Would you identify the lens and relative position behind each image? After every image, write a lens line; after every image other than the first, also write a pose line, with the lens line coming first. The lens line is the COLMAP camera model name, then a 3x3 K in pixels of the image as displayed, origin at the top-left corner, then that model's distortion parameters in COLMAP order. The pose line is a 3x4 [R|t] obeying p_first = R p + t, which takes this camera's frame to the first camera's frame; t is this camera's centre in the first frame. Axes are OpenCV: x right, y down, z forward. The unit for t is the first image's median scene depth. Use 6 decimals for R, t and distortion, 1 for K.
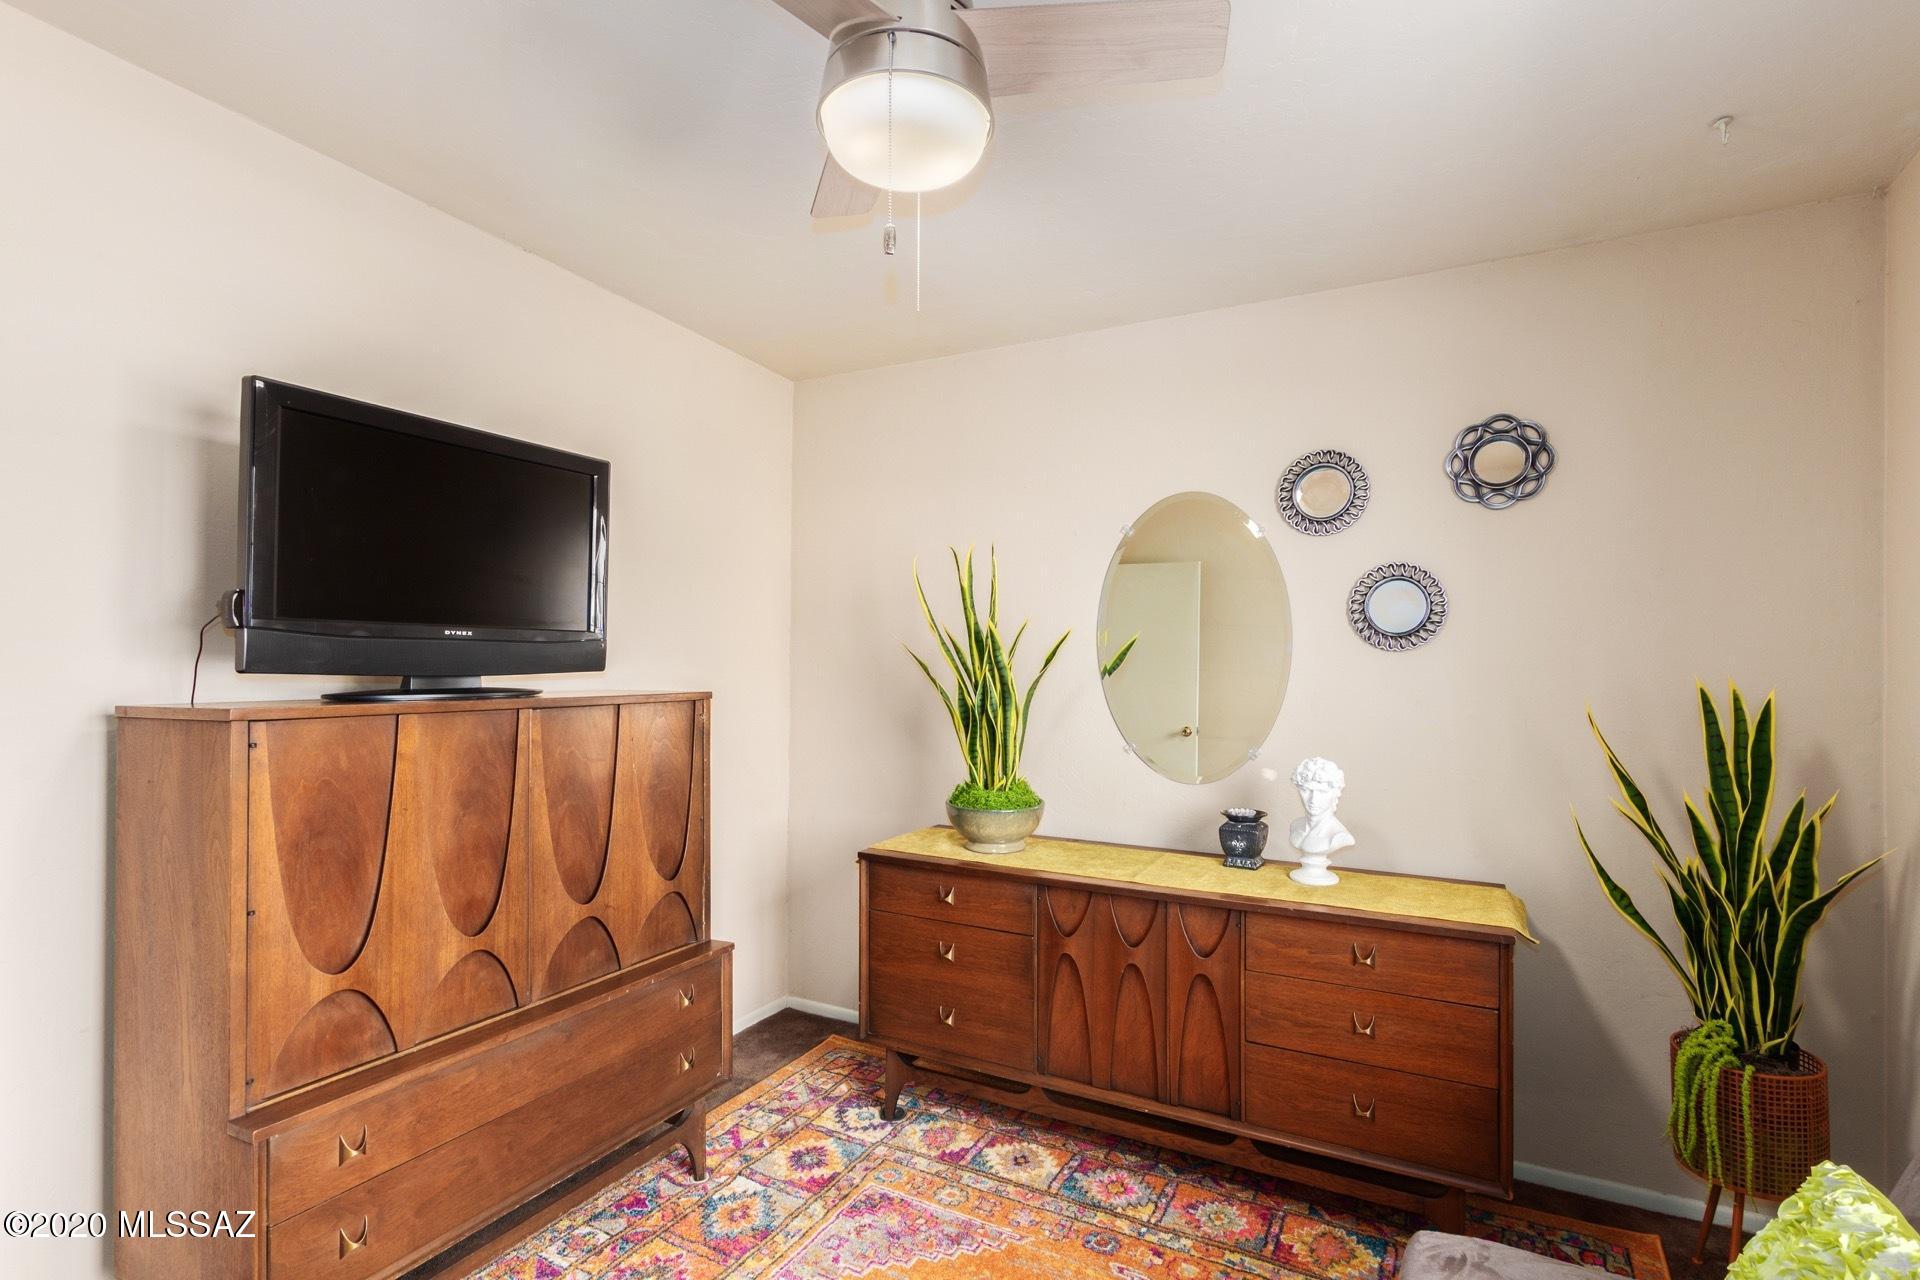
lens RADIAL K [[909.3, 0, 960.6], [0, 909.3, 650.7], [0, 0, 1]] dist [0.005912, -0.000085]
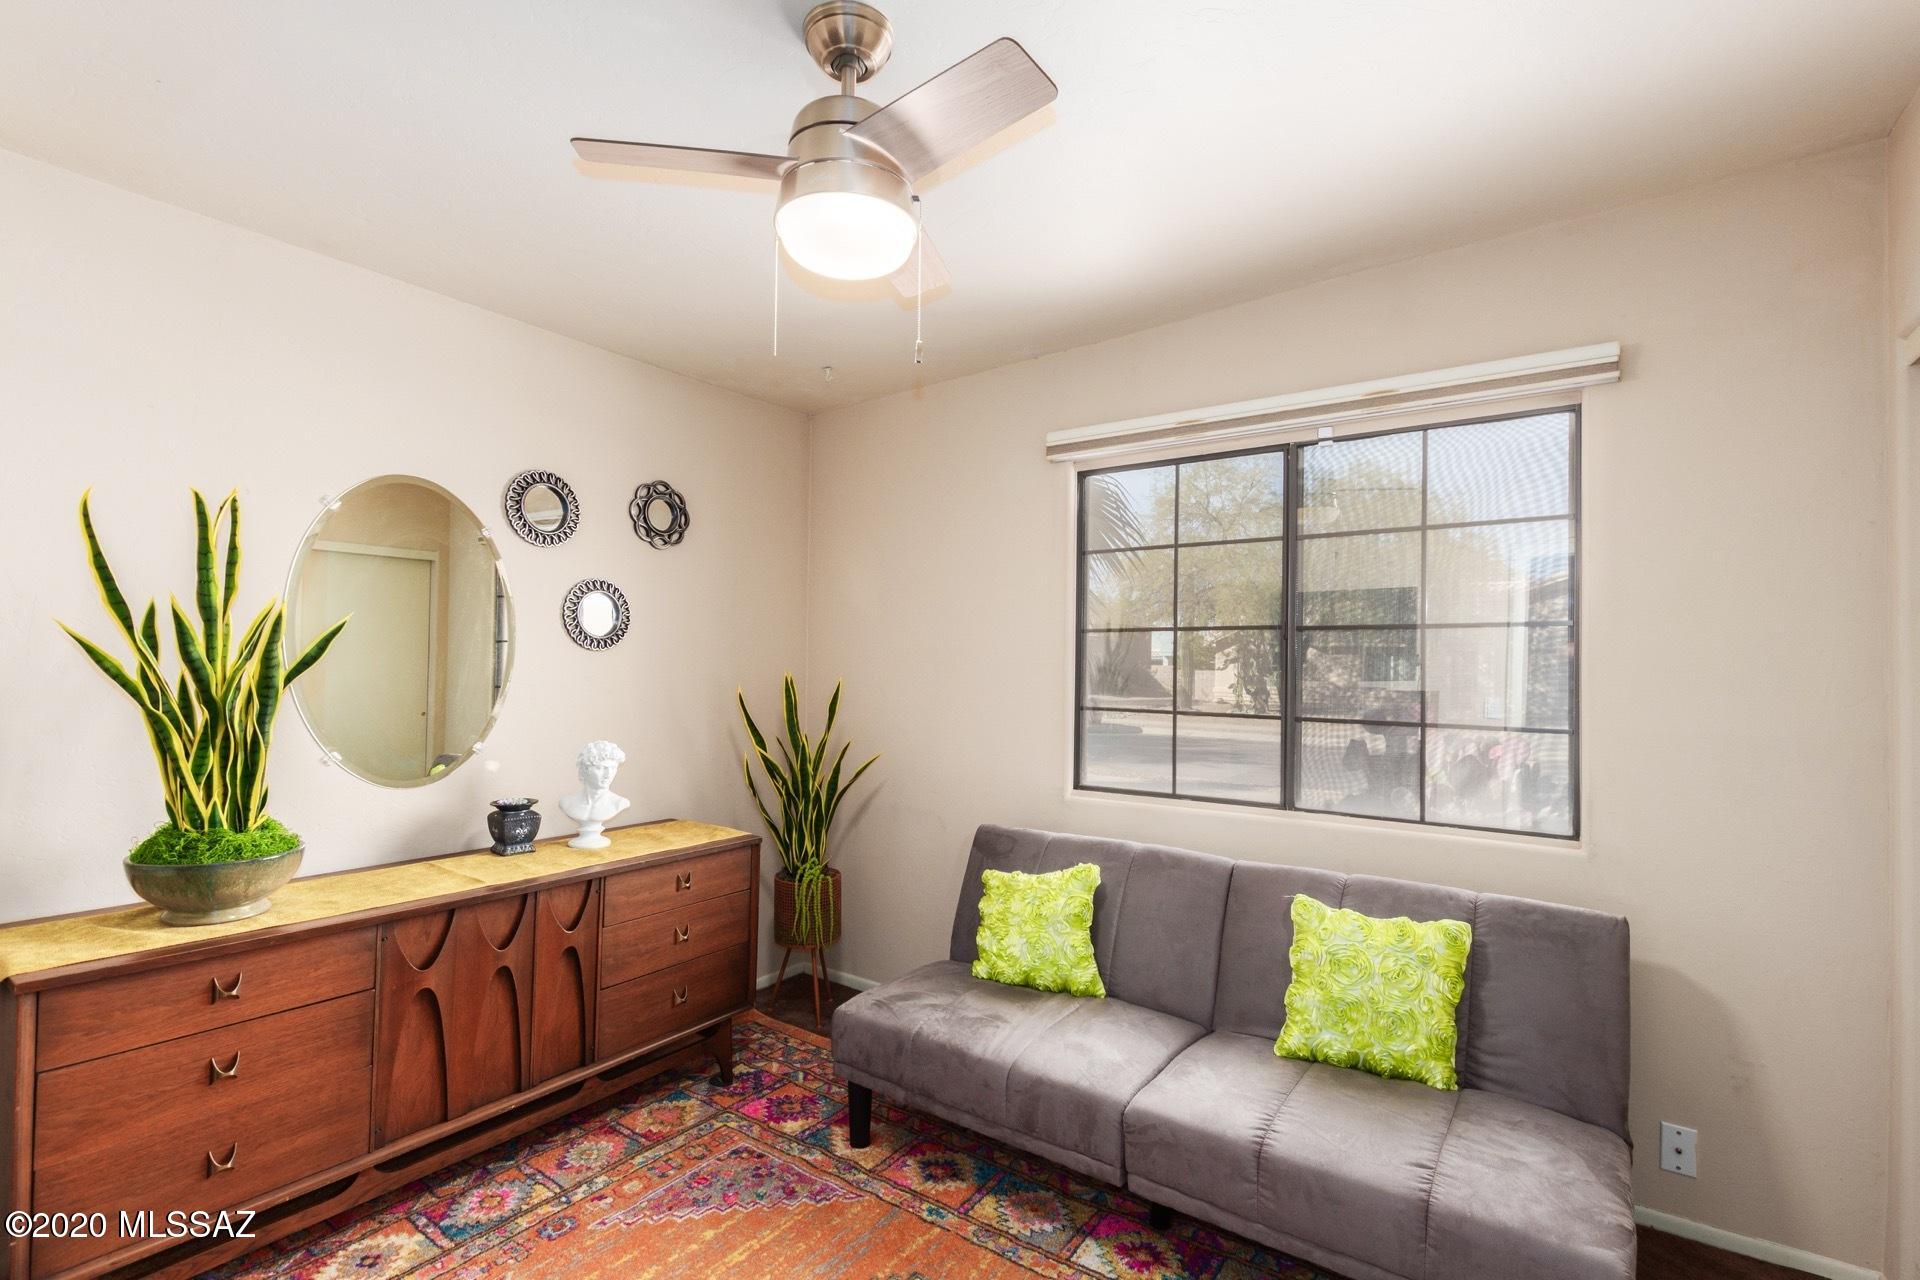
lens RADIAL K [[876.2, 0, 966.1], [0, 876.2, 653.7], [0, 0, 1]] dist [-0.001382, -0.001288]
pose [[0.113208, 0.010801, 0.993513, -0.673256], [-0.020097, 0.999761, -0.008579, 0.004534], [-0.993368, -0.018995, 0.113398, 0.387548]]
